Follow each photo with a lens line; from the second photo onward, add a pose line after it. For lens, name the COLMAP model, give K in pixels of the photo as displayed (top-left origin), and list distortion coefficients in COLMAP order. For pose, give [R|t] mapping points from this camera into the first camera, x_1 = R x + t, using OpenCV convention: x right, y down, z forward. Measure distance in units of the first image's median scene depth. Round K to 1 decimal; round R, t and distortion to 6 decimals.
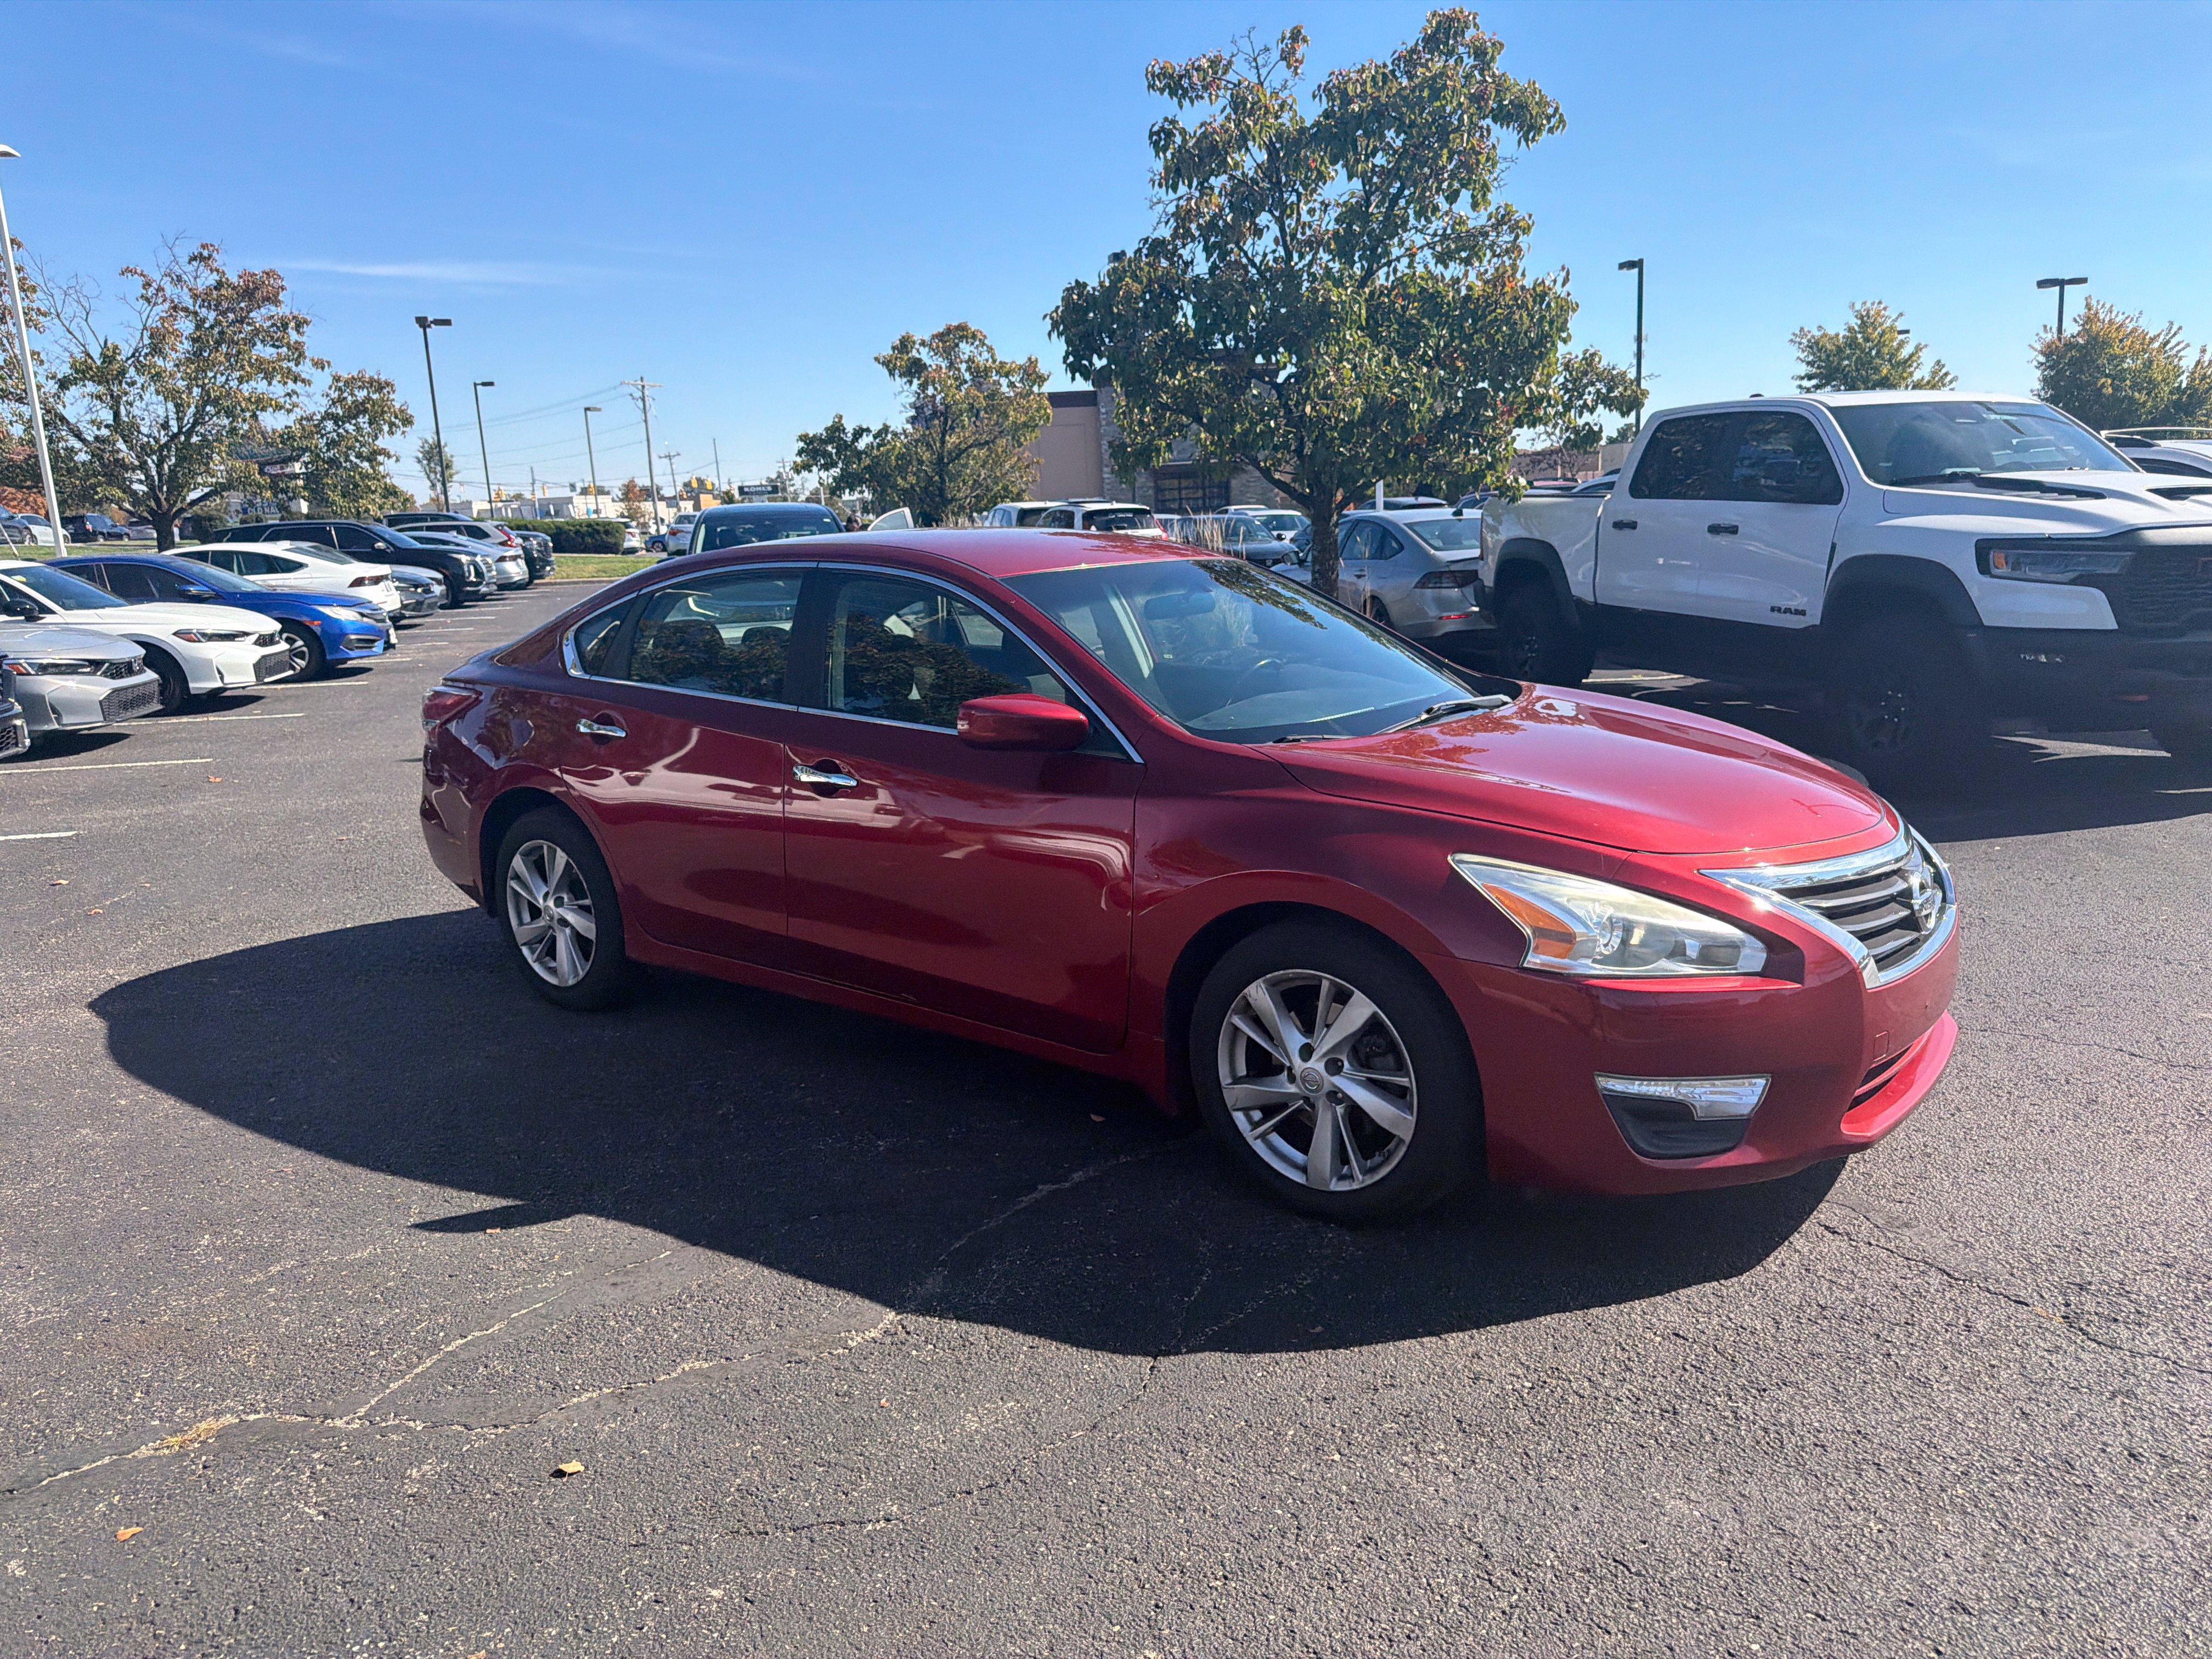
lens RADIAL K [[1555.4, 0, 1111.4], [0, 1555.4, 859.6], [0, 0, 1]] dist [0.041136, -0.048968]
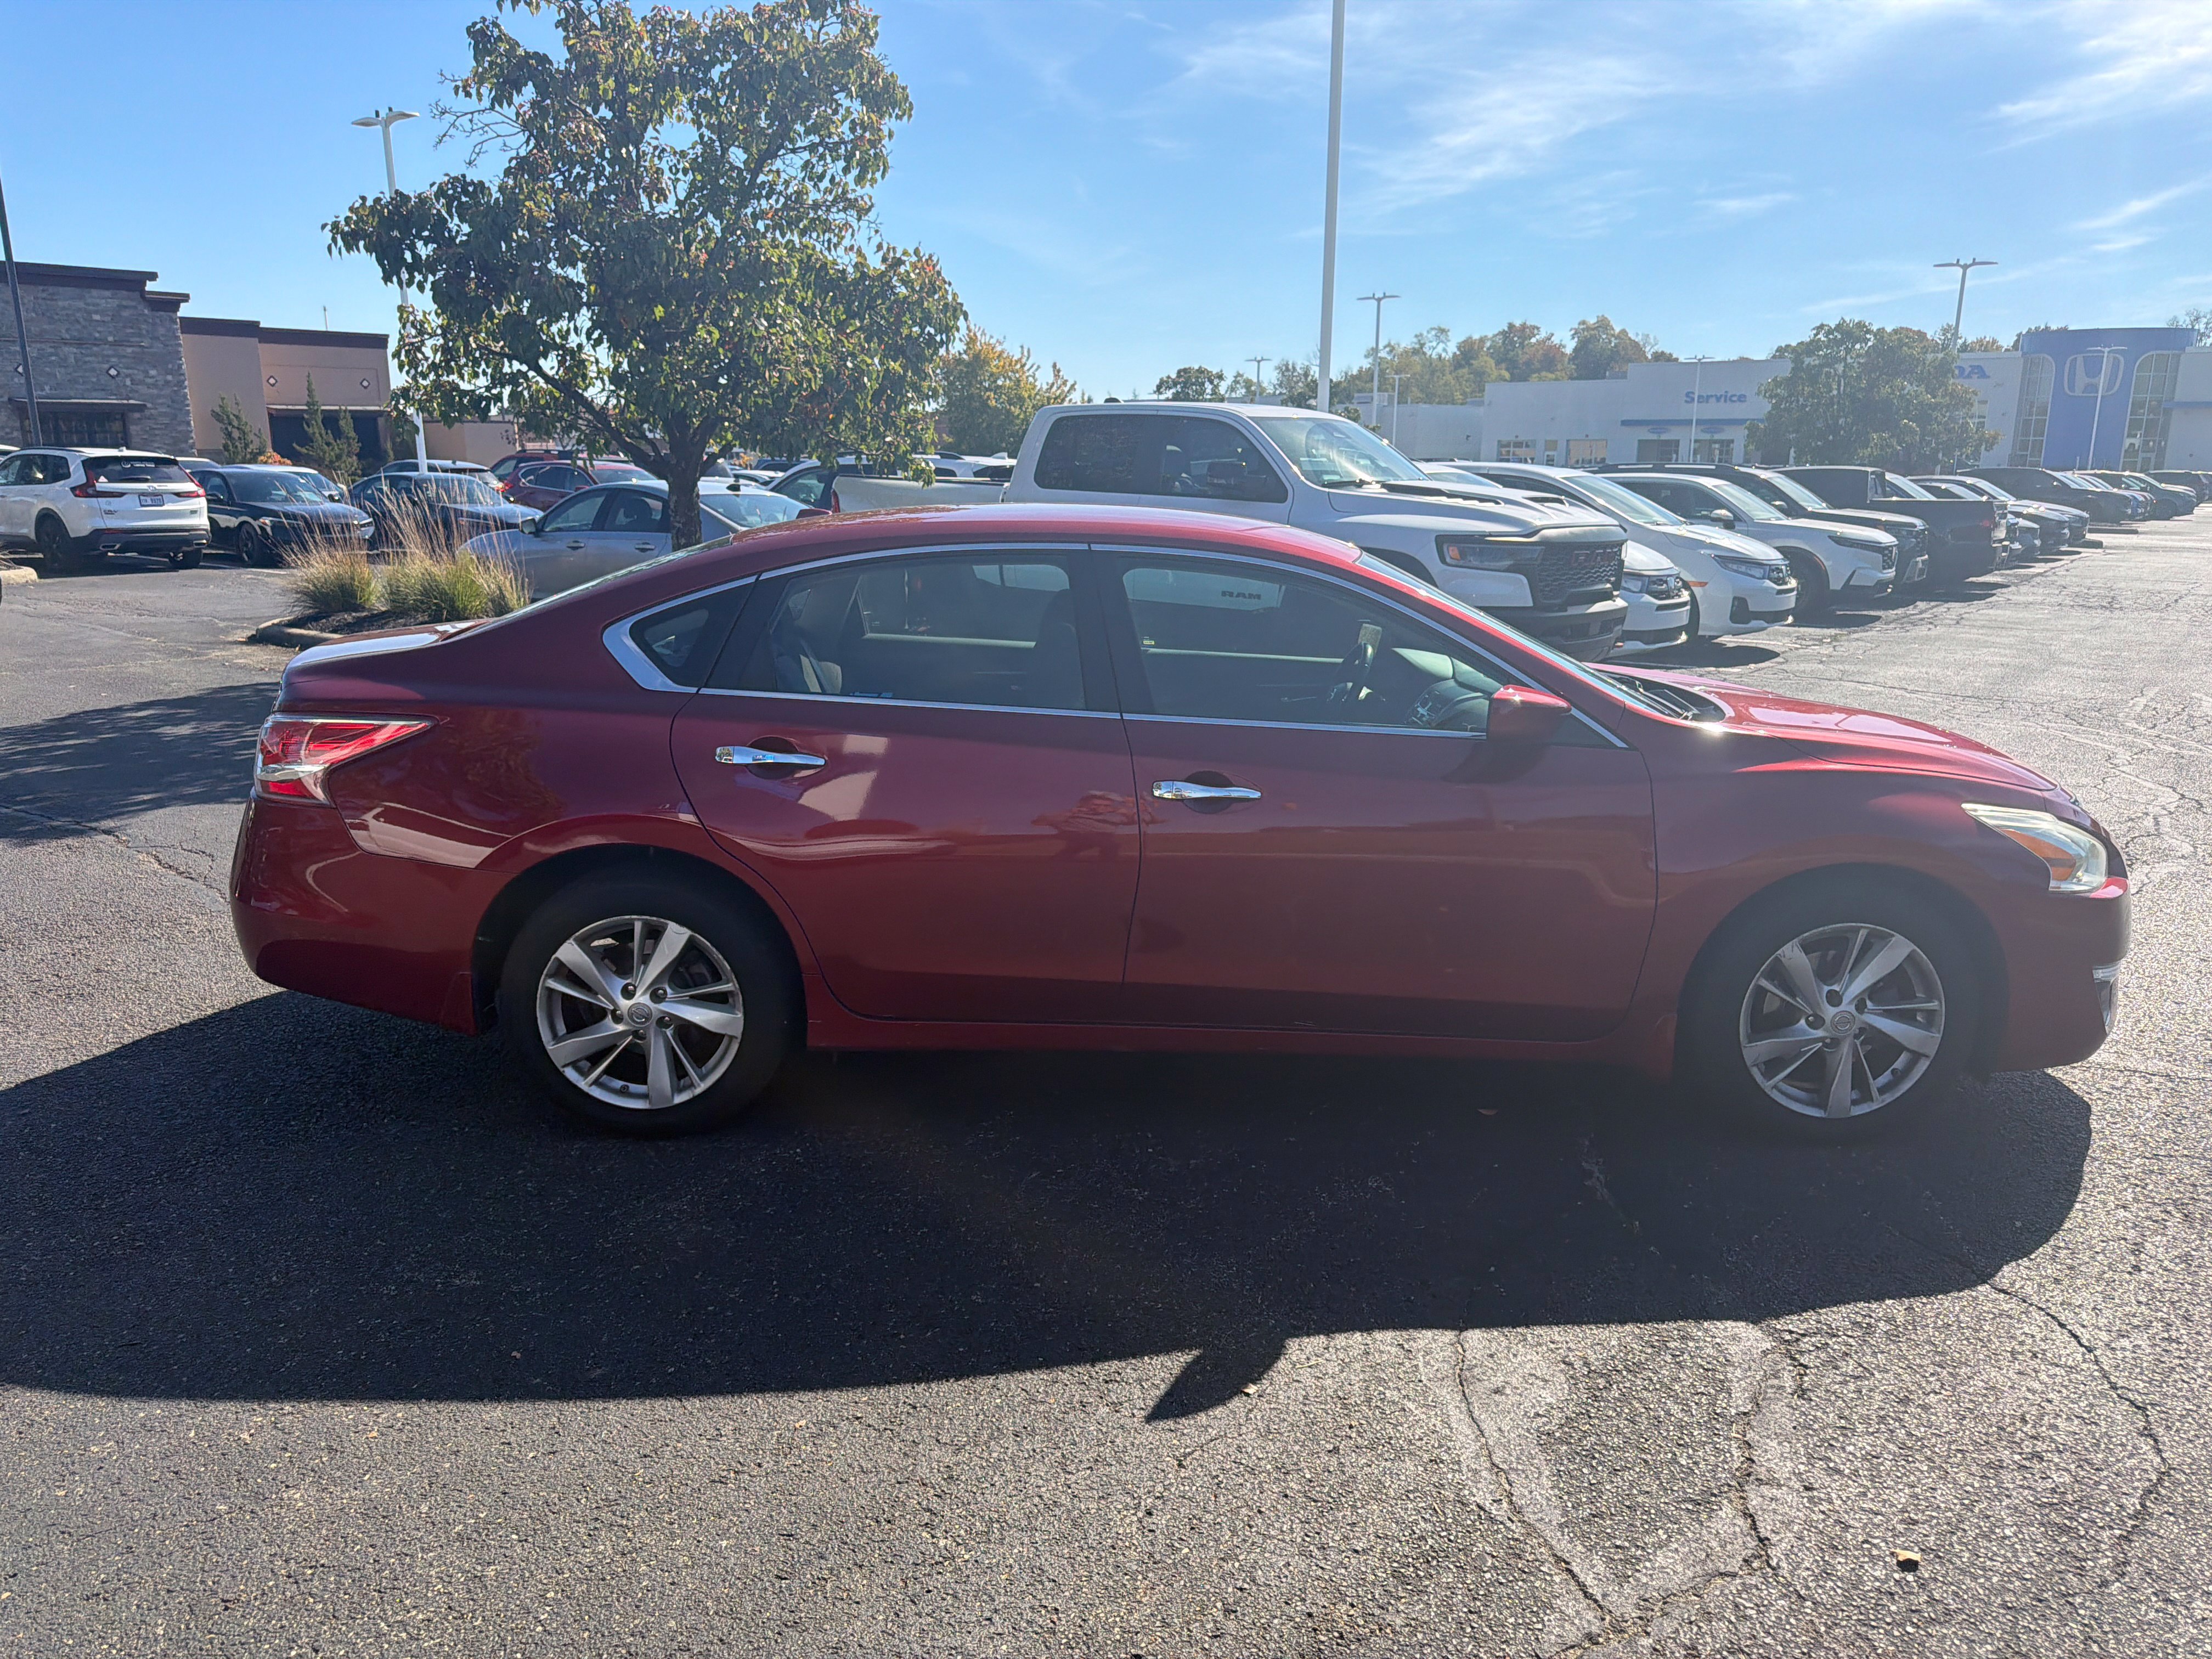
lens RADIAL K [[1555.4, 0, 1098.9], [0, 1555.4, 842.5], [0, 0, 1]] dist [0.041136, -0.048968]
pose [[0.784038, -0.100647, 0.612498, -0.365903], [0.097363, 0.994493, 0.038785, -0.030661], [-0.613029, 0.029226, 0.789520, 0.167058]]
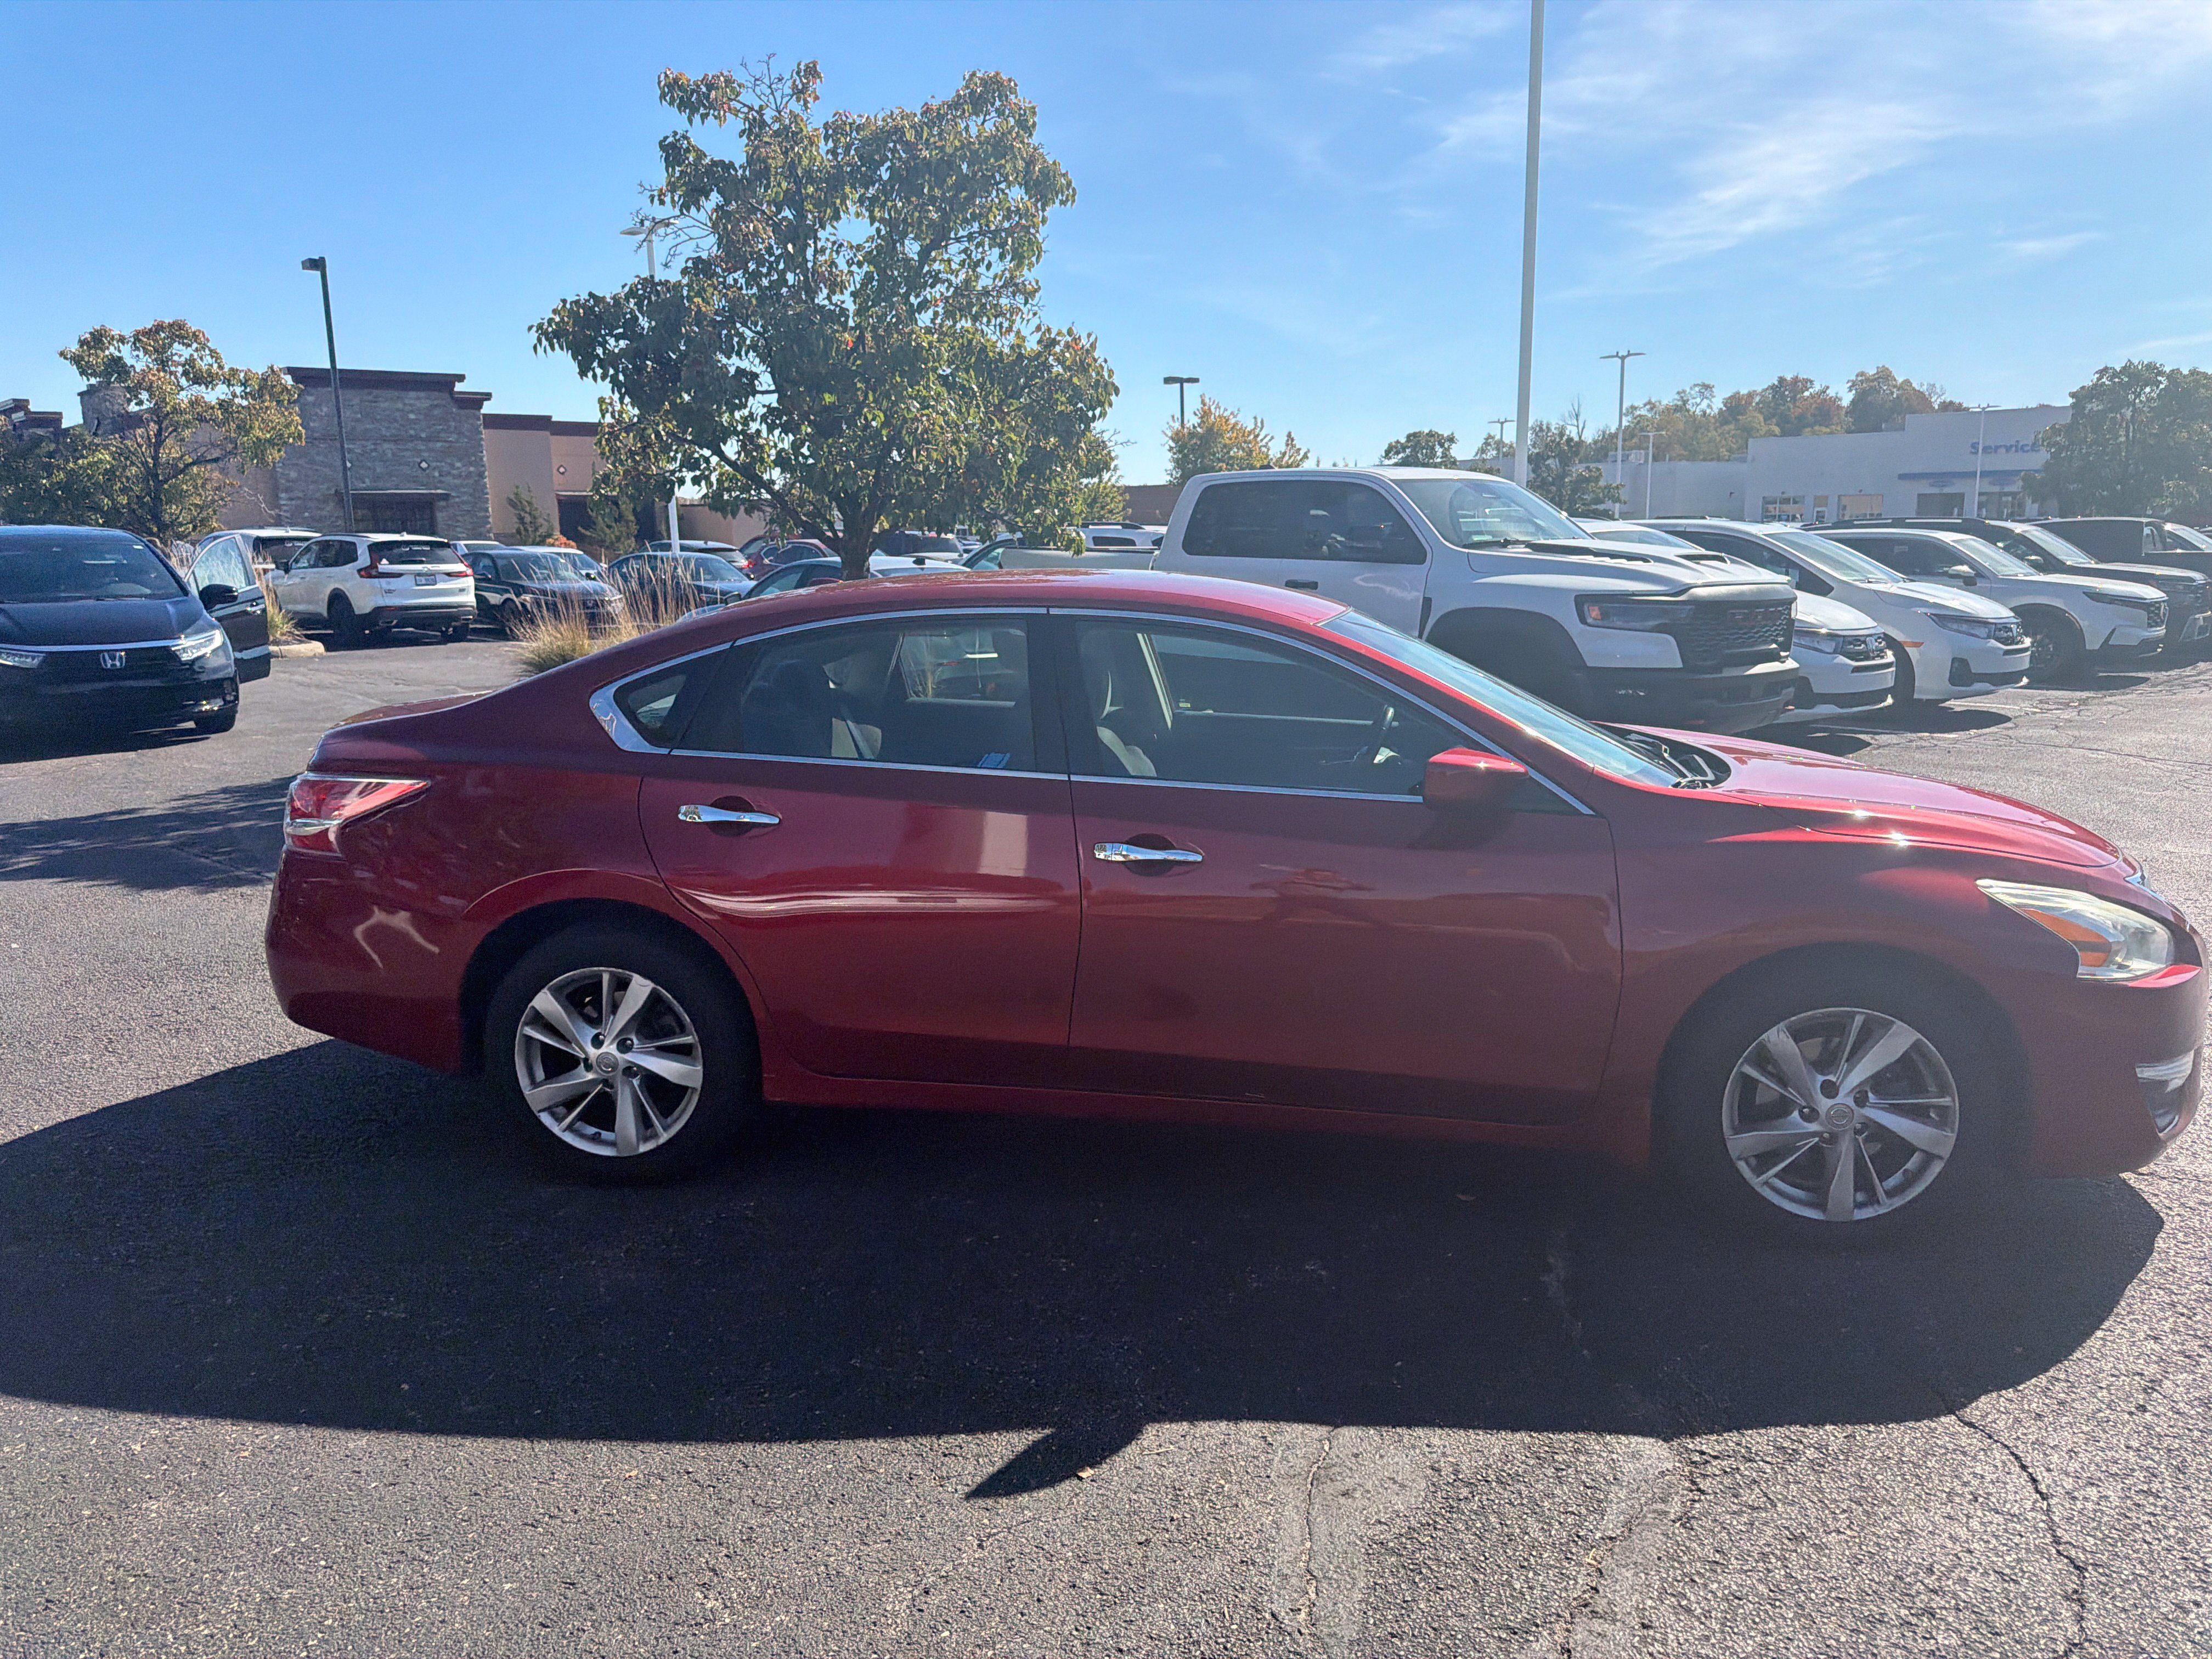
lens RADIAL K [[1555.4, 0, 1103.8], [0, 1555.4, 826.9], [0, 0, 1]] dist [0.041136, -0.048968]
pose [[0.870152, -0.060504, 0.489055, -0.298070], [0.084106, 0.996107, -0.026411, -0.022823], [-0.485553, 0.064114, 0.871853, 0.124328]]
